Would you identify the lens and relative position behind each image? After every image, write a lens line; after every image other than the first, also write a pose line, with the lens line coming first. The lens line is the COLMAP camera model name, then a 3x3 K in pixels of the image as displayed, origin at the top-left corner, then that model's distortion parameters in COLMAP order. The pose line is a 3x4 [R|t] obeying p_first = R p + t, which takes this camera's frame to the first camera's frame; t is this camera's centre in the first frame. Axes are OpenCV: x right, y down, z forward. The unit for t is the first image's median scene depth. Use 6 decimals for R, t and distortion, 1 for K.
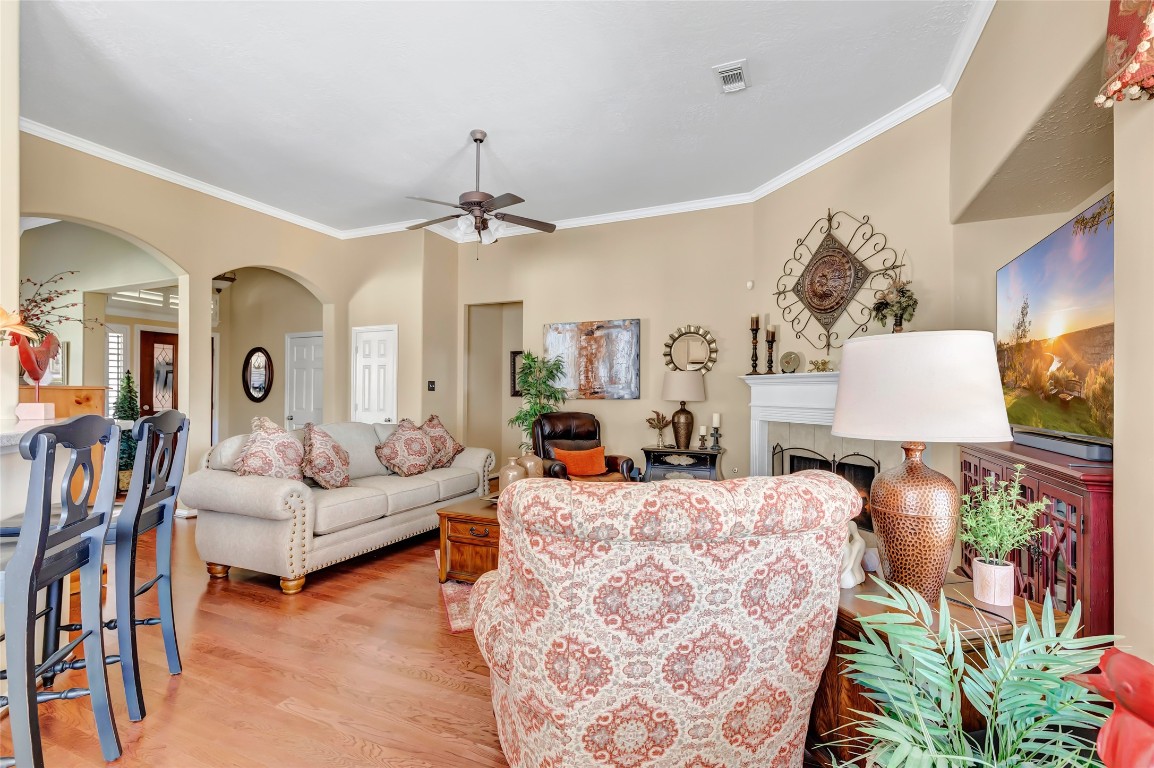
lens RADIAL K [[523.3, 0, 578.2], [0, 523.3, 394.5], [0, 0, 1]] dist [0.004550, 0.000115]
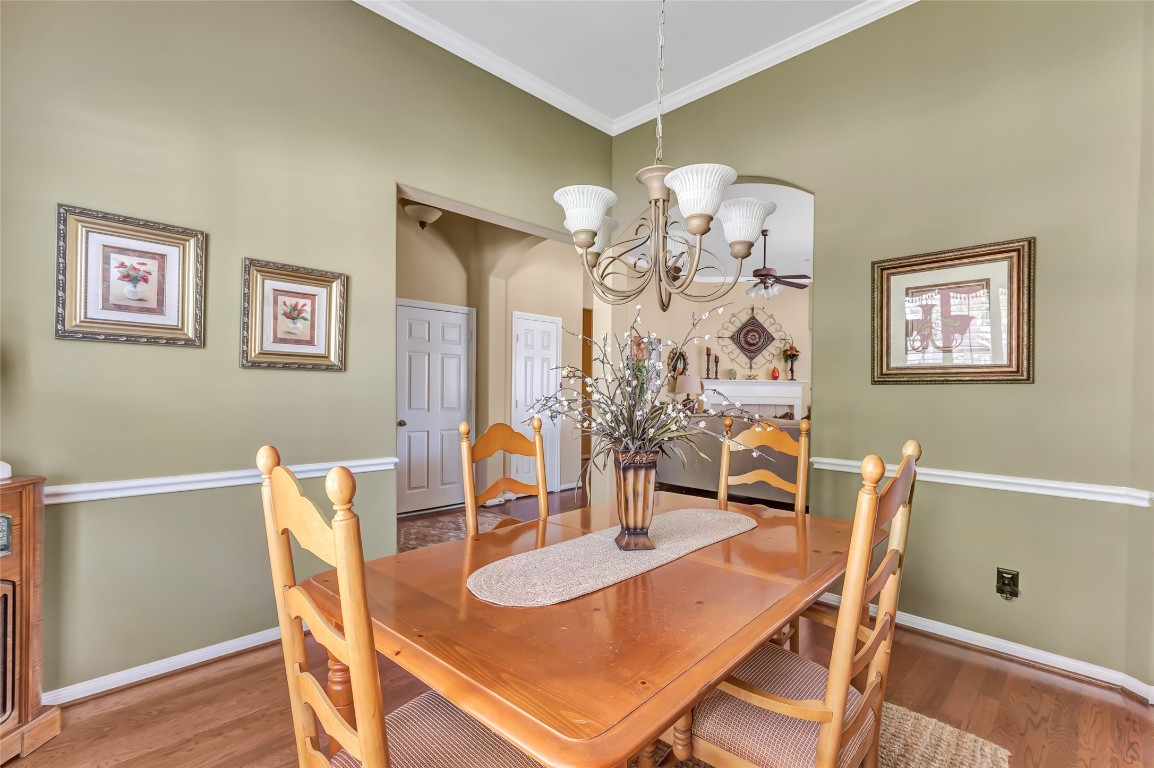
lens RADIAL K [[523.3, 0, 578.2], [0, 523.3, 394.5], [0, 0, 1]] dist [0.004550, 0.000115]
pose [[0.356953, -0.011921, 0.934046, -1.553755], [-0.012098, 0.999776, 0.017384, -0.009729], [-0.934044, -0.017506, 0.356729, 0.768249]]
